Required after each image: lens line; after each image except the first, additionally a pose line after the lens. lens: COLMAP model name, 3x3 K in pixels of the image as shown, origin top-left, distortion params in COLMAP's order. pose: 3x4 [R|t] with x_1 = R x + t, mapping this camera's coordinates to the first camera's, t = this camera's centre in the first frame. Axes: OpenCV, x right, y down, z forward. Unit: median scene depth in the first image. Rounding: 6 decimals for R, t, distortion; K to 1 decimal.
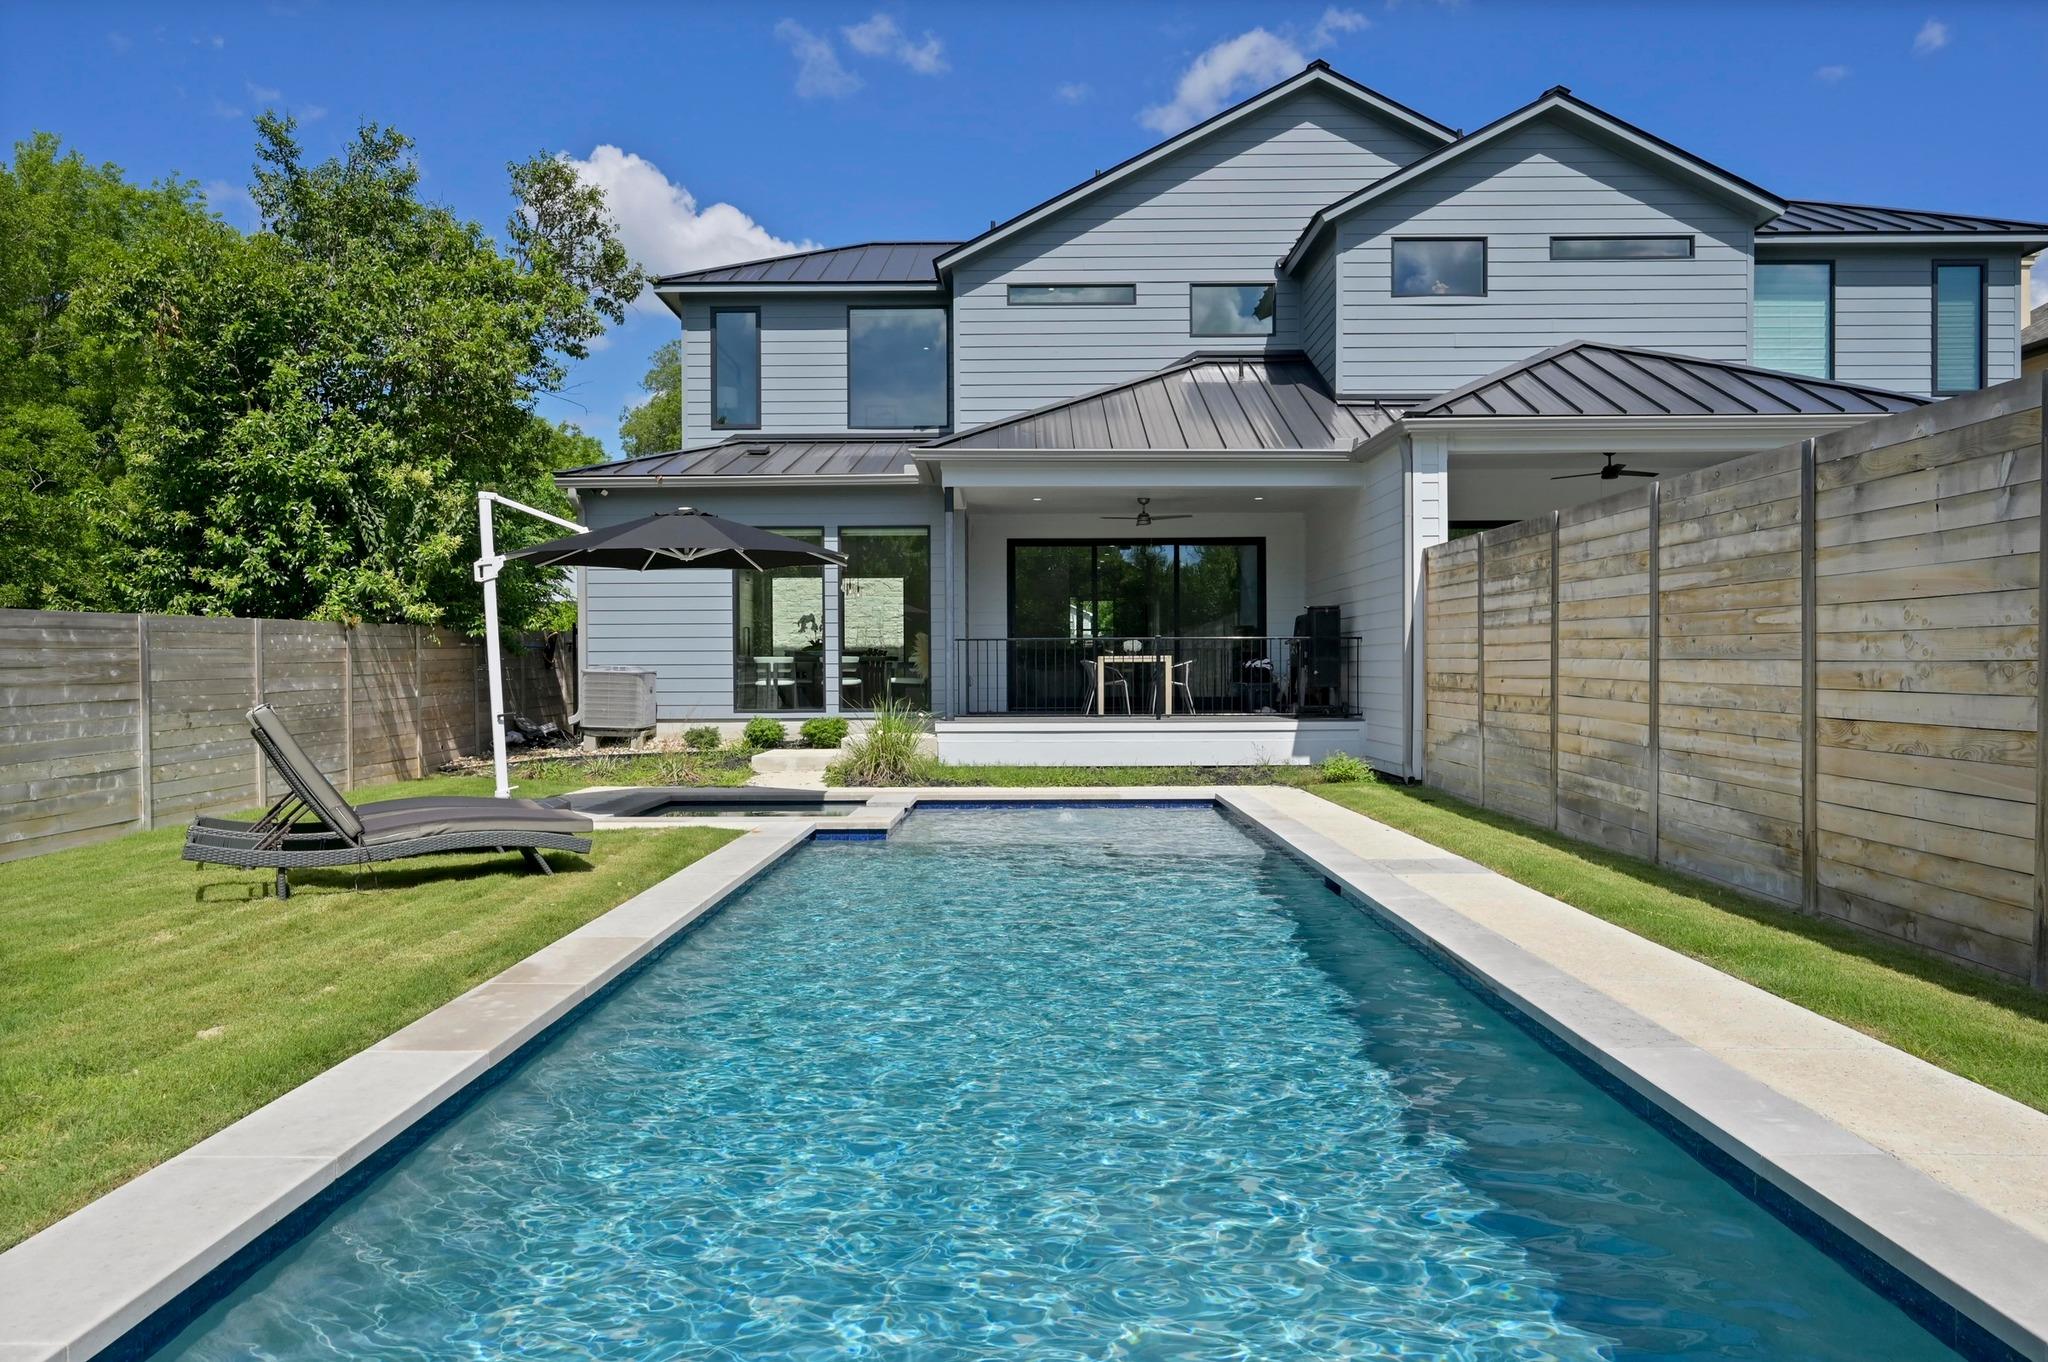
lens RADIAL K [[1343.7, 0, 1026.8], [0, 1343.7, 677.7], [0, 0, 1]] dist [-0.001261, 0.001265]
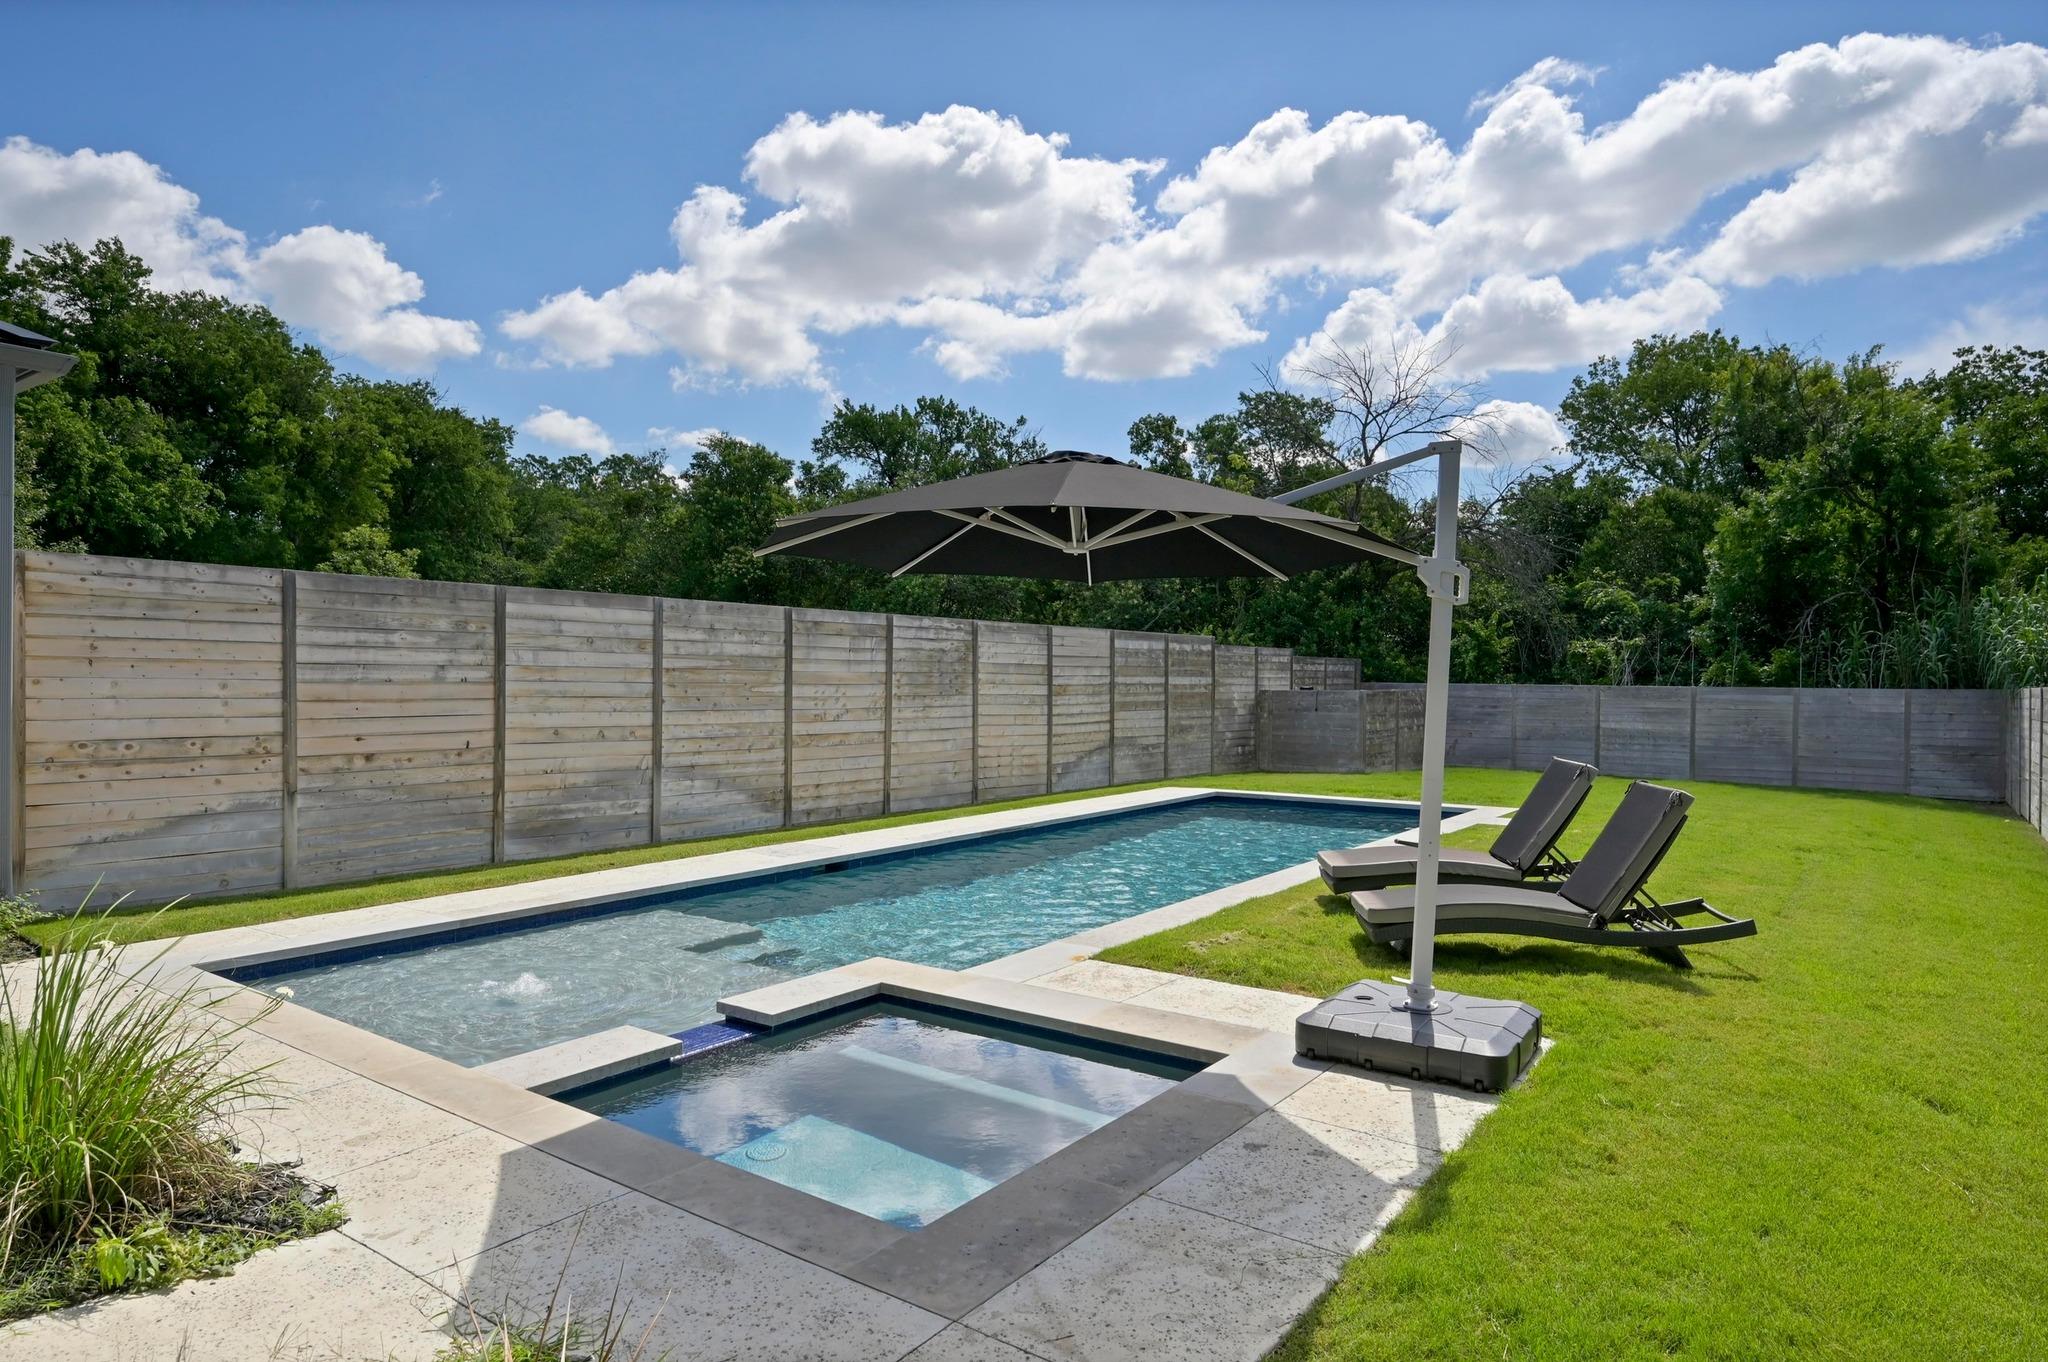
lens RADIAL K [[1199.1, 0, 1026.1], [0, 1199.1, 673.6], [0, 0, 1]] dist [-0.006310, -0.000623]
pose [[-0.812963, -0.001539, 0.582314, -0.403757], [0.000592, 0.999994, 0.003469, -0.036884], [-0.582315, 0.003165, -0.812957, 1.115827]]
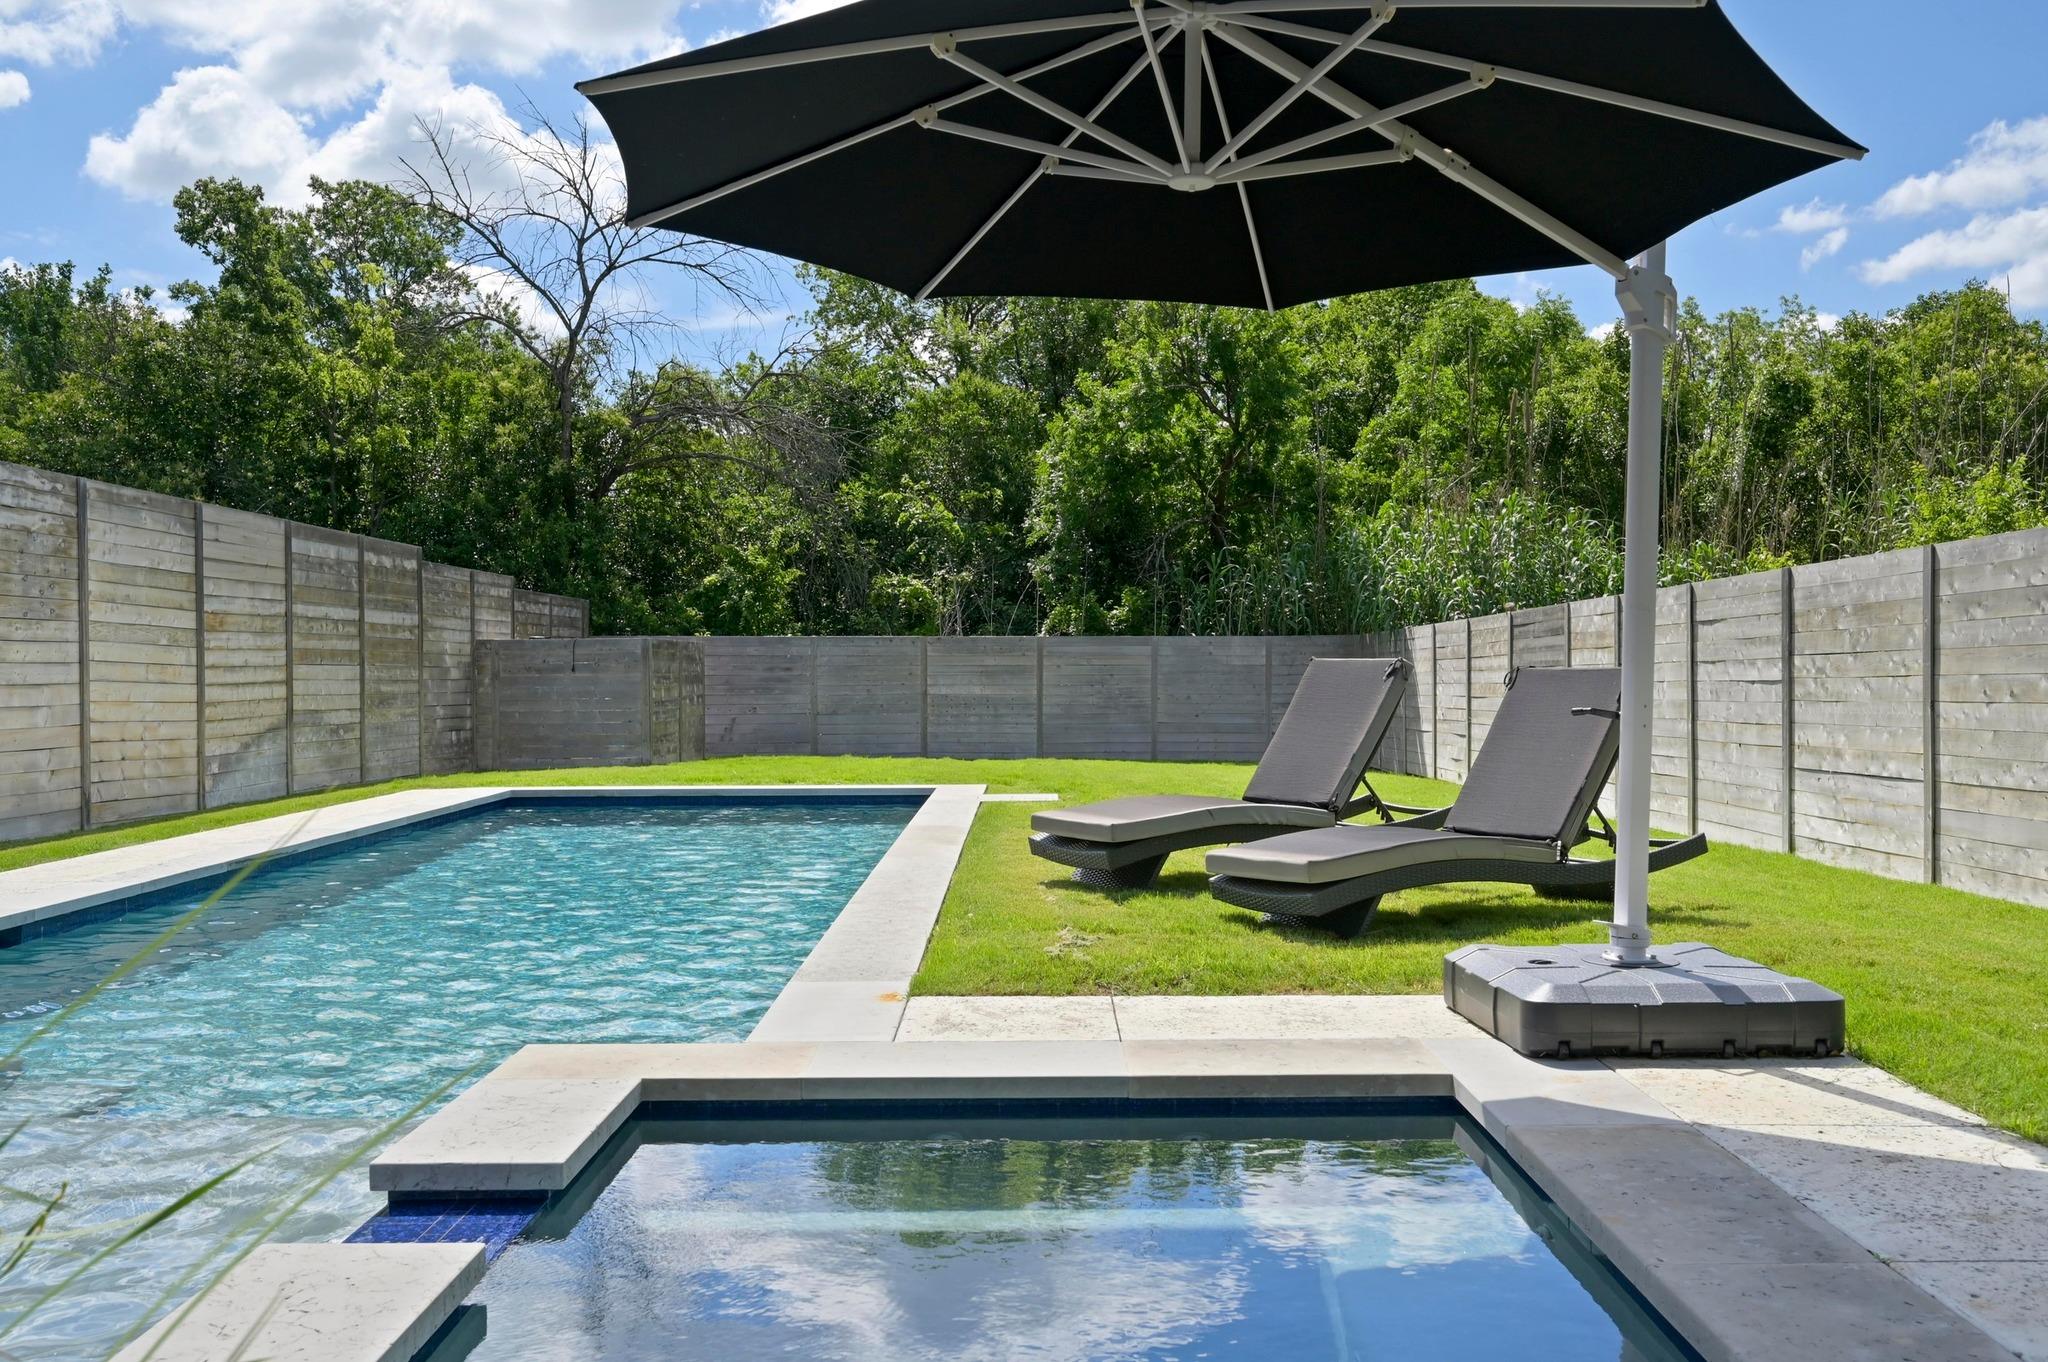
lens RADIAL K [[1784.6, 0, 1021.2], [0, 1784.6, 688.3], [0, 0, 1]] dist [-0.014072, 0.017025]
pose [[-0.999977, 0.005961, -0.003344, -0.169211], [0.005894, 0.999788, 0.019733, 0.004227], [0.003461, 0.019713, -0.999800, 1.099888]]
